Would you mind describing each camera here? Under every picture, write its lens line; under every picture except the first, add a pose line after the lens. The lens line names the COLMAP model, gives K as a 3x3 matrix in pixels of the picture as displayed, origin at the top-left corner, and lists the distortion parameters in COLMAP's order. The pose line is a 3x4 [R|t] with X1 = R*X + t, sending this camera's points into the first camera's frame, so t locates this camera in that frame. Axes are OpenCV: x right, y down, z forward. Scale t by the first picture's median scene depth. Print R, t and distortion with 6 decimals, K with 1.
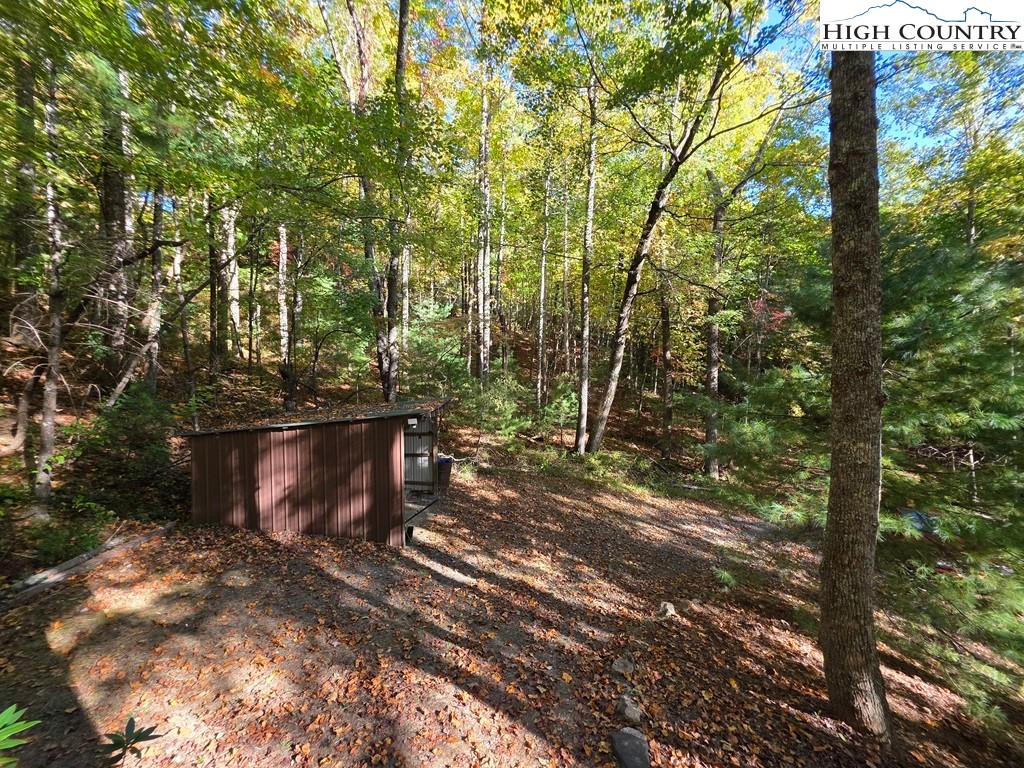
lens RADIAL K [[411.4, 0, 511.3], [0, 411.4, 385.4], [0, 0, 1]] dist [0.002631, -0.000520]
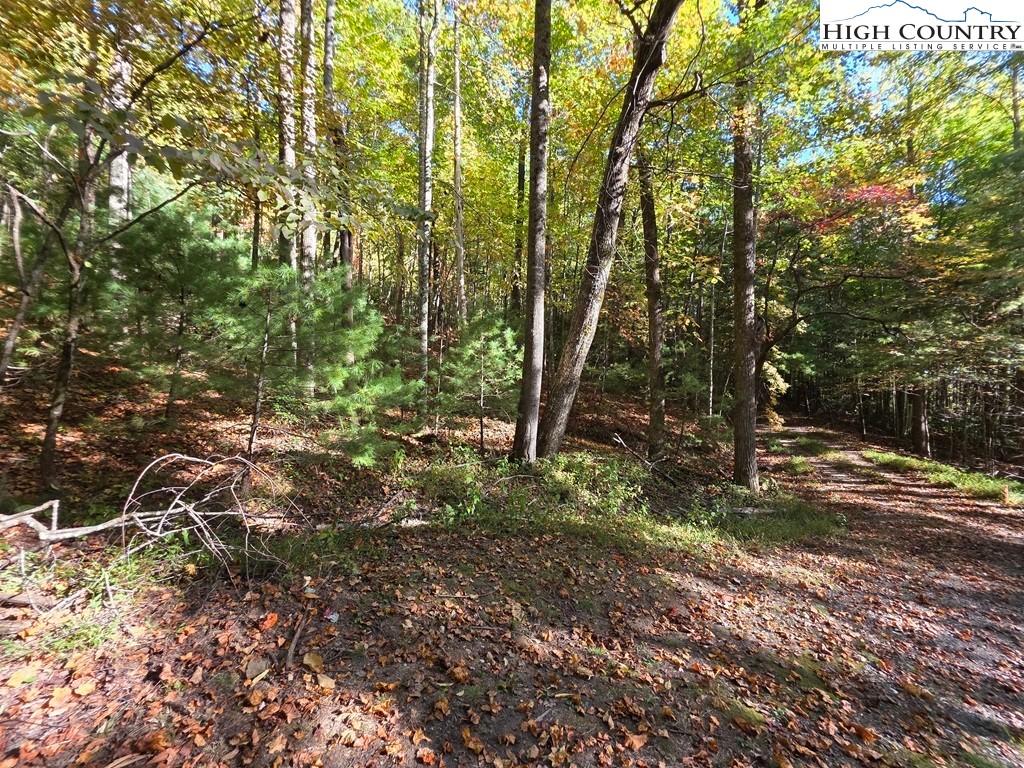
lens RADIAL K [[411.4, 0, 515.2], [0, 411.4, 382.2], [0, 0, 1]] dist [0.002631, -0.000520]
pose [[0.939233, -0.010512, 0.343120, 0.000018], [0.021679, 0.999352, -0.028725, 0.092919], [-0.342596, 0.034418, 0.938852, 0.581647]]
